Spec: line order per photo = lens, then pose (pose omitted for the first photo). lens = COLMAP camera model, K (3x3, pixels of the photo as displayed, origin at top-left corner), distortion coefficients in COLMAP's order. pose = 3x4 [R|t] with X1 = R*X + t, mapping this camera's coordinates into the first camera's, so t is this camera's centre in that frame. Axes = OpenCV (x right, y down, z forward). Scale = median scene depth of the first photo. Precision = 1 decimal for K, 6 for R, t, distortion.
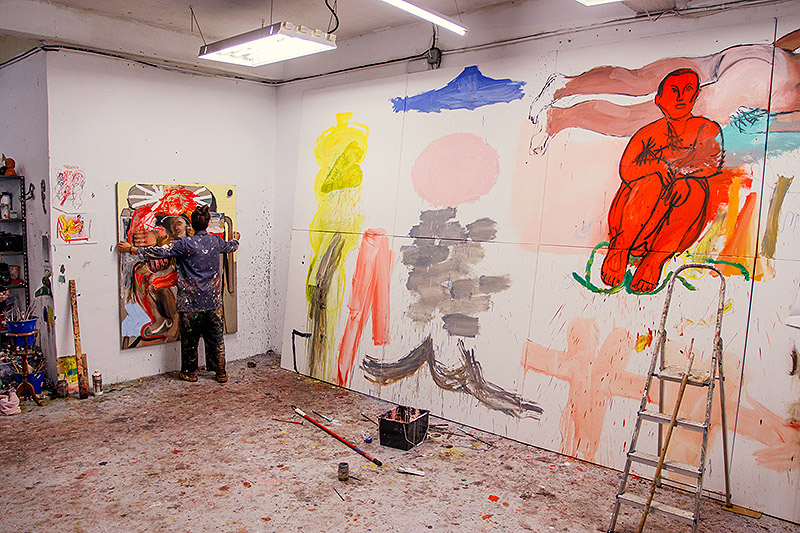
lens RADIAL K [[617.0, 0, 400.0], [0, 617.0, 266.5], [0, 0, 1]] dist [-0.052476, 0.009568]
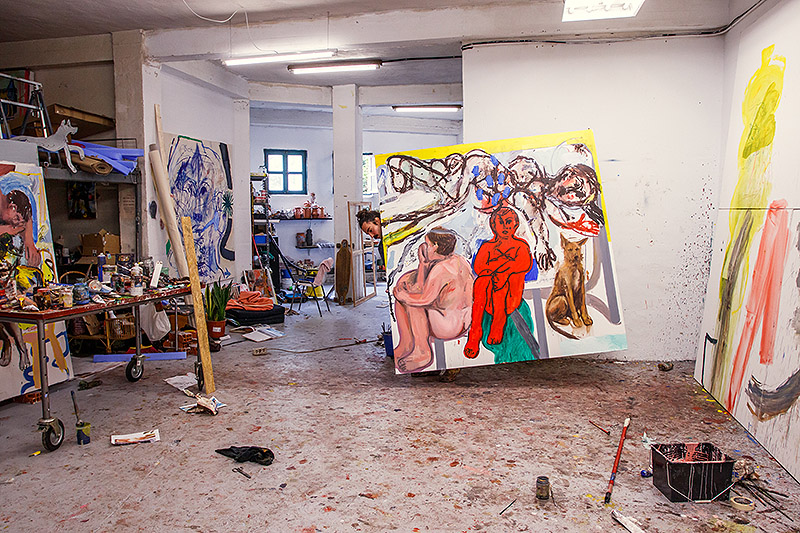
lens RADIAL K [[617.0, 0, 400.0], [0, 617.0, 266.5], [0, 0, 1]] dist [-0.052476, 0.009568]
pose [[0.551572, 0.054342, -0.832355, 0.330893], [-0.061603, 0.997804, 0.024321, 0.026805], [0.831849, 0.037861, 0.553709, 0.281958]]
